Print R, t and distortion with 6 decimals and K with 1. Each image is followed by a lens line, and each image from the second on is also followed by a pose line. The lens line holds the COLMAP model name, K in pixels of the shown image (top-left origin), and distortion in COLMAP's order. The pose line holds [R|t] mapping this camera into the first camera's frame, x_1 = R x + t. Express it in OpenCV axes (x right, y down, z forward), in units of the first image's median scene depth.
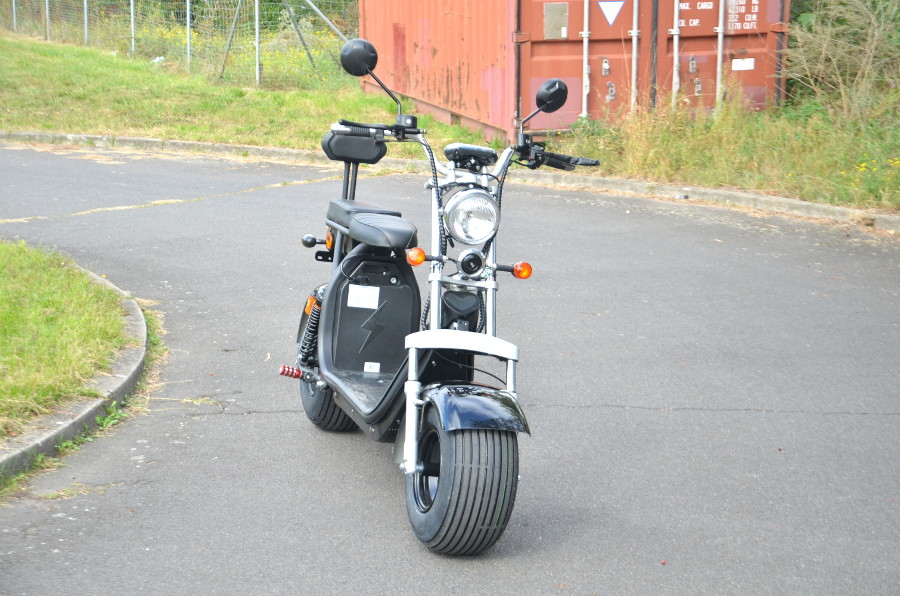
lens RADIAL K [[1896.2, 0, 454.4], [0, 1896.2, 313.6], [0, 0, 1]] dist [0.473105, 0.000000]
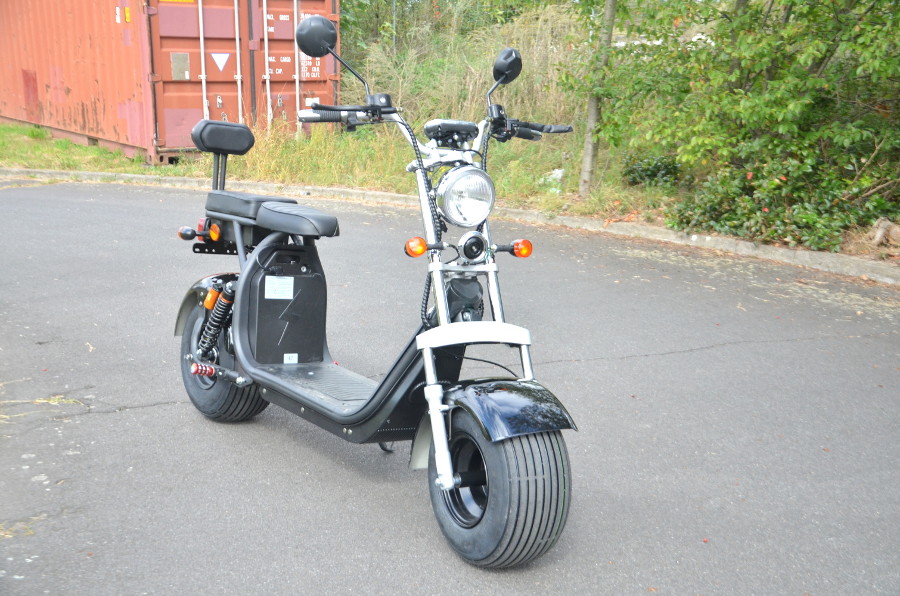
lens RADIAL K [[1128.9, 0, 448.0], [0, 1128.9, 299.4], [0, 0, 1]] dist [0.192474, 0.000000]
pose [[0.928462, -0.069620, 0.364844, -0.169453], [0.060164, 0.997494, 0.037238, -0.018051], [-0.366522, -0.012624, 0.930324, 0.388372]]
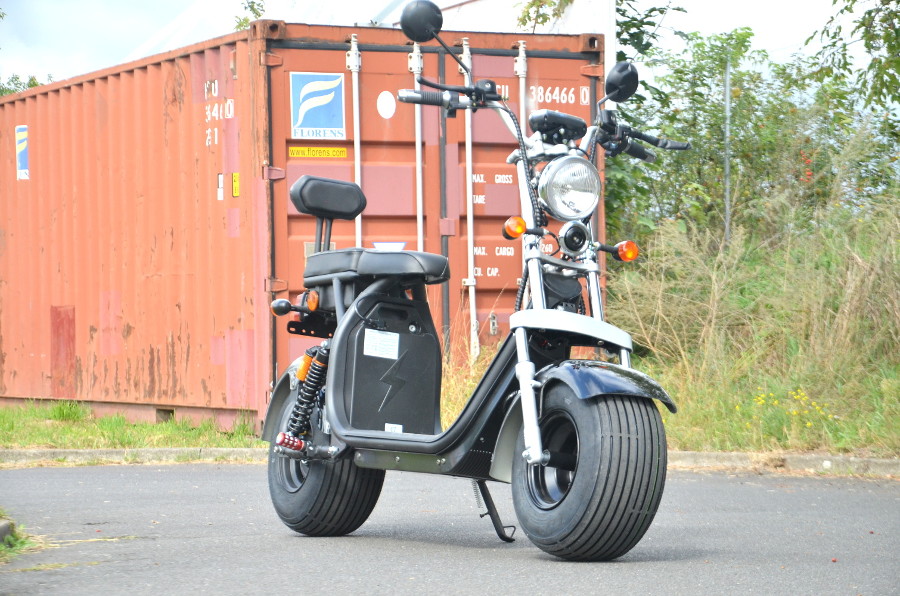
lens RADIAL K [[2787.8, 0, 459.1], [0, 2787.8, 303.3], [0, 0, 1]] dist [0.926645, 0.000000]
pose [[0.981453, -0.007446, 0.191556, -0.229715], [0.048467, 0.976419, -0.210371, 0.214492], [-0.185473, 0.215754, 0.958671, -0.161565]]
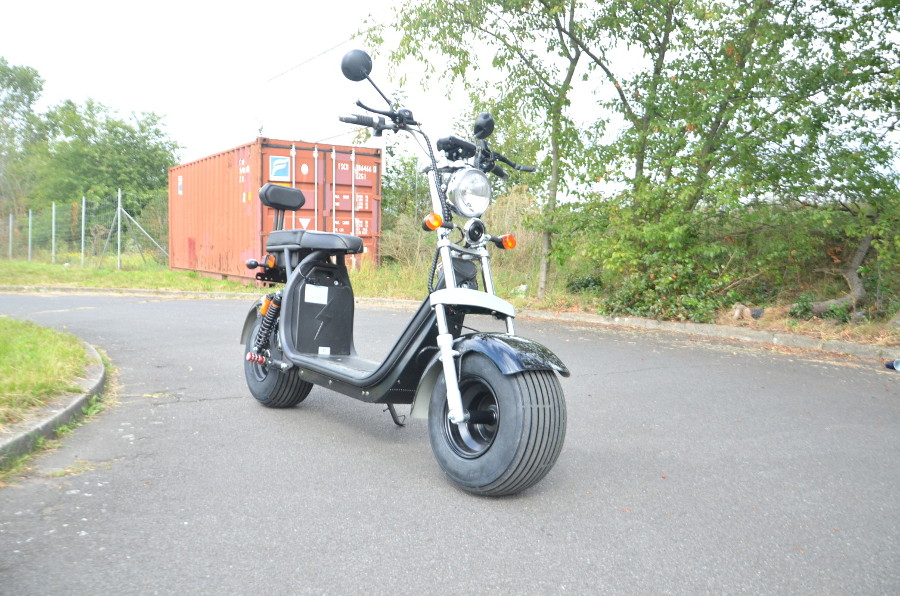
lens RADIAL K [[701.1, 0, 454.7], [0, 701.1, 304.5], [0, 0, 1]] dist [-0.131242, 0.077388]
pose [[0.925695, -0.017319, 0.377875, -0.127839], [0.059621, 0.993145, -0.100536, 0.046037], [-0.373543, 0.115595, 0.920382, 0.505191]]
